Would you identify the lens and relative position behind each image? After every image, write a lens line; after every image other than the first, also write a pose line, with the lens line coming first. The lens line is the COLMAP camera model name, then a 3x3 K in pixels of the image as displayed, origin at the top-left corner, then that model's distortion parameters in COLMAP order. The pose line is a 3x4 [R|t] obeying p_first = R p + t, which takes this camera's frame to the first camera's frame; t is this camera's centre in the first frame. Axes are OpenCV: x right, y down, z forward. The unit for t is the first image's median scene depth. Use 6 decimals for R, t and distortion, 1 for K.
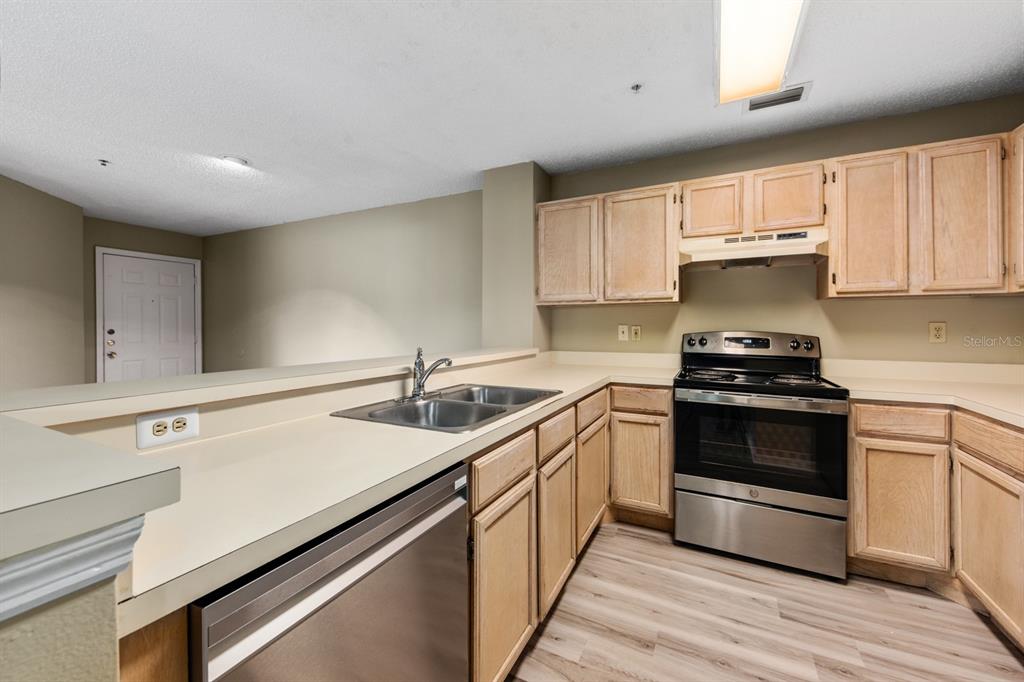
lens RADIAL K [[409.2, 0, 507.5], [0, 409.2, 332.1], [0, 0, 1]] dist [0.002298, 0.000008]
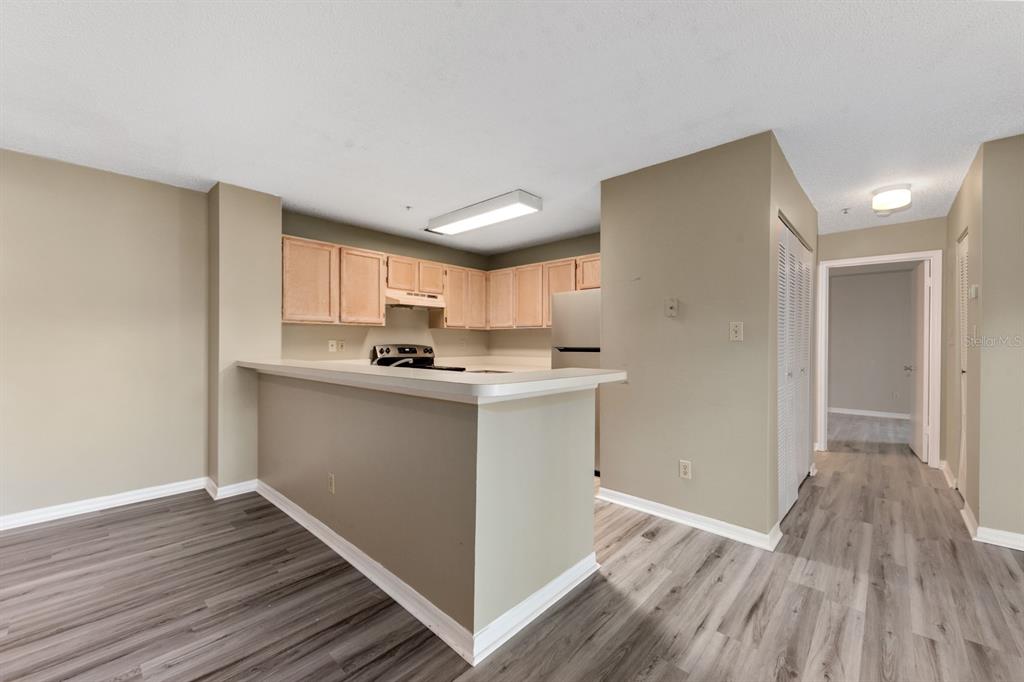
lens RADIAL K [[409.2, 0, 511.1], [0, 409.2, 342.2], [0, 0, 1]] dist [0.002298, 0.000008]
pose [[0.253982, -0.001062, 0.967208, -1.030841], [0.007582, 0.999971, -0.000893, -0.005491], [-0.967179, 0.007560, 0.253983, 0.102663]]
